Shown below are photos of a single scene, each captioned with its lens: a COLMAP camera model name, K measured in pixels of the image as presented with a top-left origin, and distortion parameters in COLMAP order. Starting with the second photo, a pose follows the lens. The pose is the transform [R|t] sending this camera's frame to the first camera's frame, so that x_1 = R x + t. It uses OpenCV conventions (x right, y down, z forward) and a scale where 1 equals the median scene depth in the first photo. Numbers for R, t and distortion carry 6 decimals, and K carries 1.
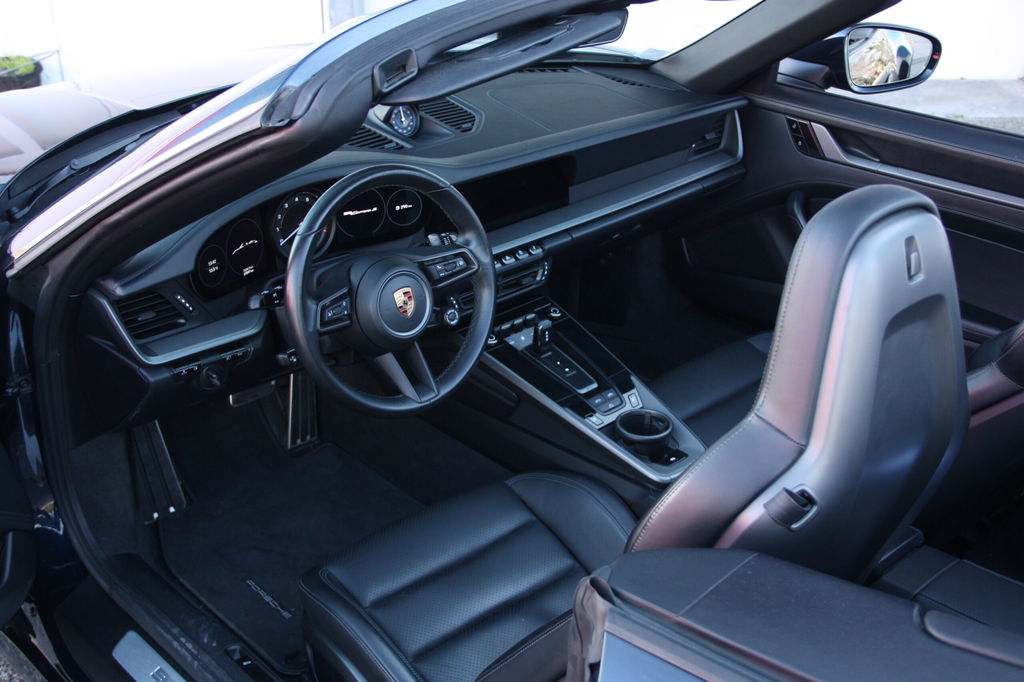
lens RADIAL K [[1333.1, 0, 512.2], [0, 1333.1, 340.8], [0, 0, 1]] dist [0.120684, 0.000000]
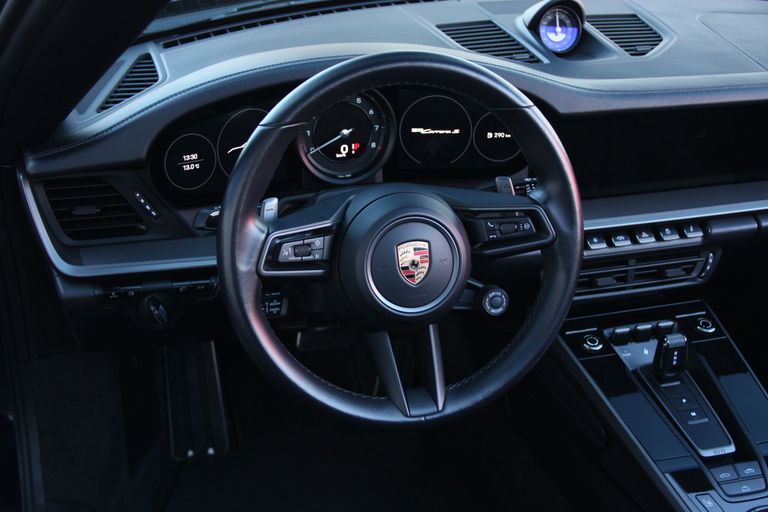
lens RADIAL K [[1127.4, 0, 384.3], [0, 1127.4, 256.7], [0, 0, 1]] dist [0.134718, 0.000000]
pose [[0.906716, 0.201723, -0.370370, 0.098165], [-0.210745, 0.977403, 0.016412, -0.032915], [0.365312, 0.063173, 0.928739, 0.409215]]
